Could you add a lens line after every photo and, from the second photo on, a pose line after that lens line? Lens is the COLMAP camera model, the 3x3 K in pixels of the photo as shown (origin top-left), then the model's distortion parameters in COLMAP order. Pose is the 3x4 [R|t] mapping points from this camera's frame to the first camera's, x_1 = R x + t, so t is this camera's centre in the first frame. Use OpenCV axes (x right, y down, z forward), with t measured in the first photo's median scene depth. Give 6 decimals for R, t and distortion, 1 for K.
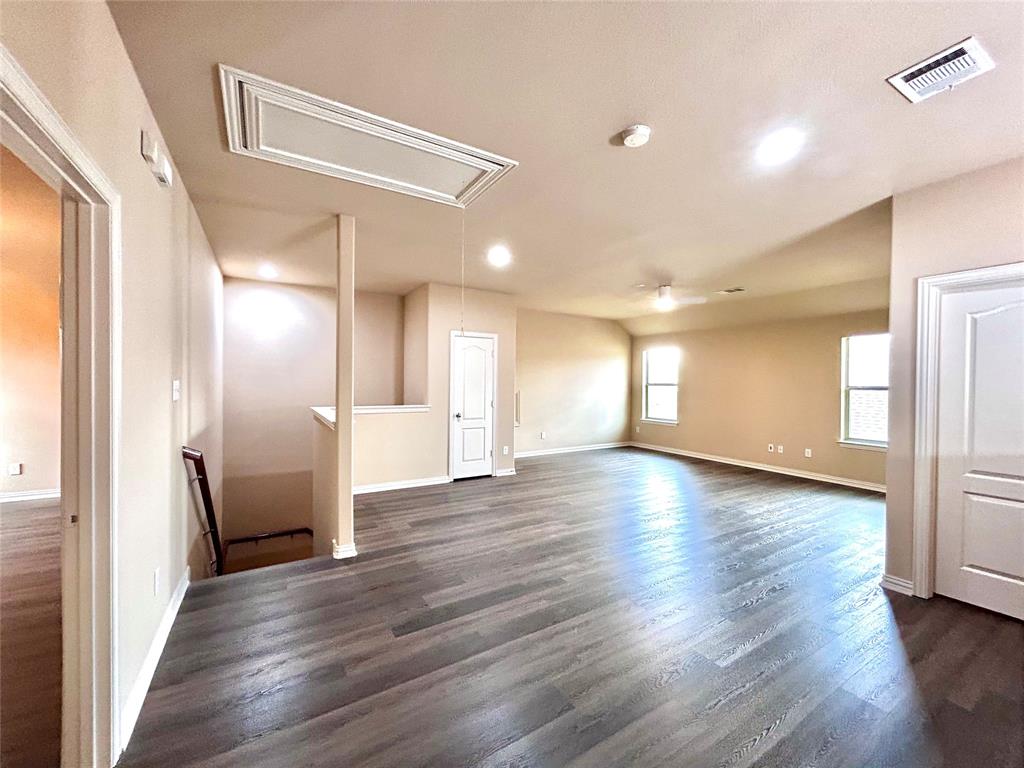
lens RADIAL K [[411.7, 0, 512.0], [0, 411.7, 384.0], [0, 0, 1]] dist [-0.001533, -0.000041]
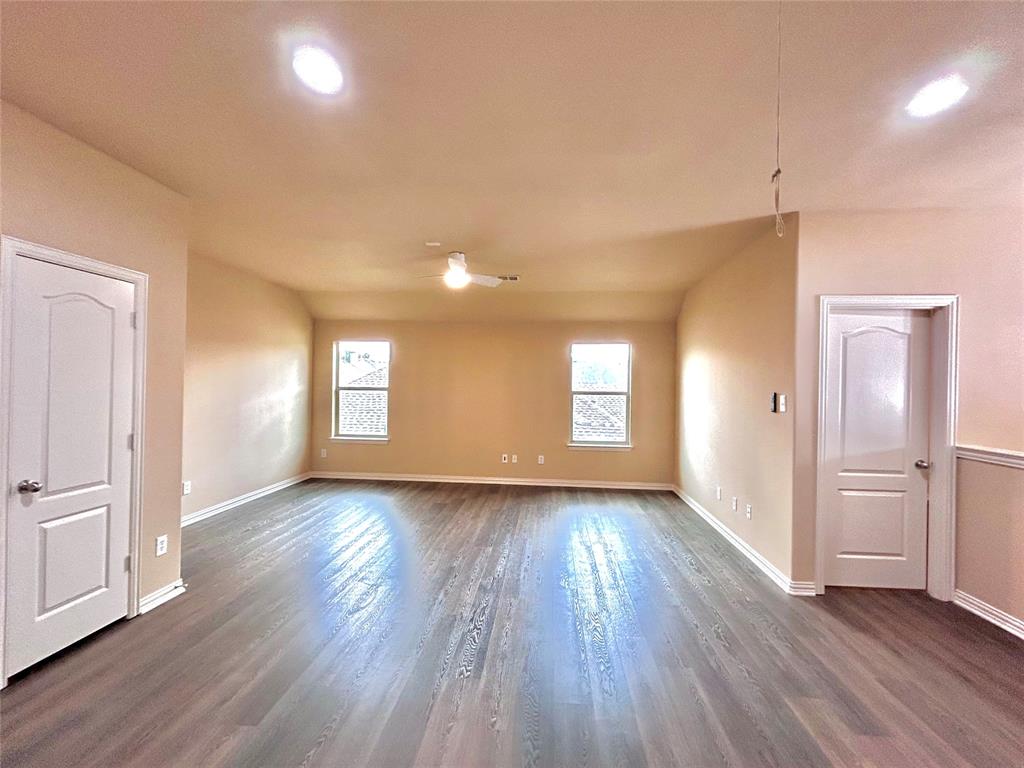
lens RADIAL K [[451.3, 0, 512.0], [0, 451.3, 384.0], [0, 0, 1]] dist [-0.001043, 0.000383]
pose [[0.584724, 0.003507, 0.811225, -0.200827], [-0.003919, 0.999991, -0.001499, -0.010623], [-0.811223, -0.002302, 0.584733, 0.453447]]
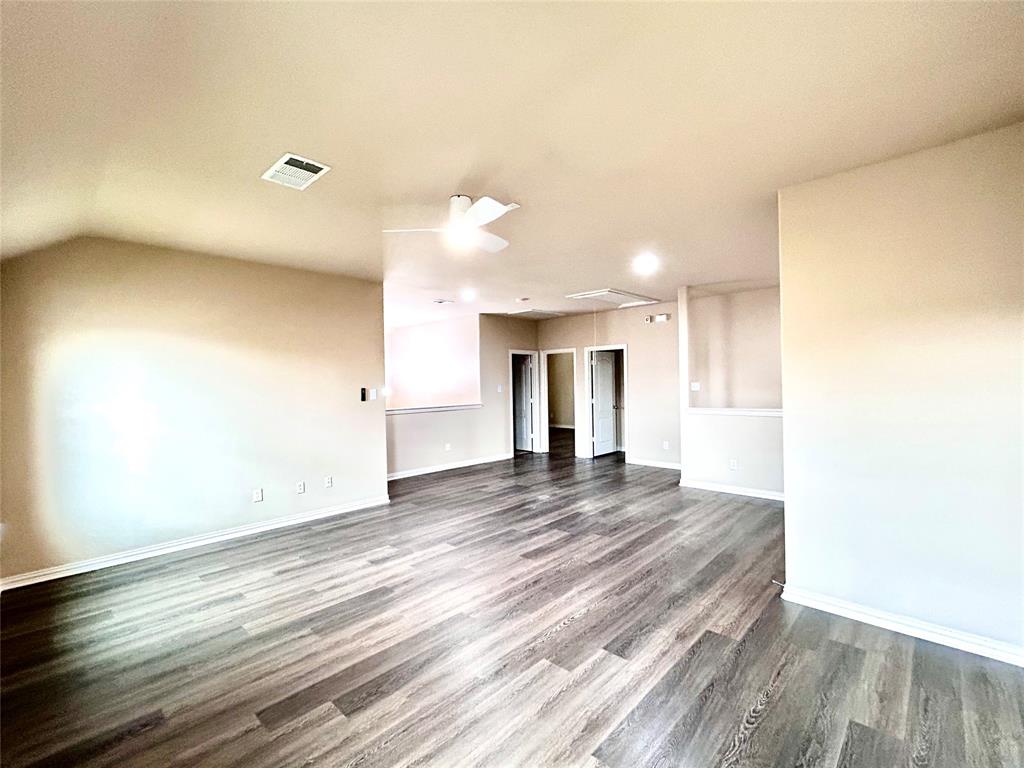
lens RADIAL K [[451.3, 0, 512.0], [0, 451.3, 384.0], [0, 0, 1]] dist [-0.001043, 0.000383]
pose [[-0.963647, 0.005796, -0.267117, 0.450225], [0.004868, 0.999980, 0.004136, -0.009479], [0.267136, 0.002686, -0.963655, 1.503546]]
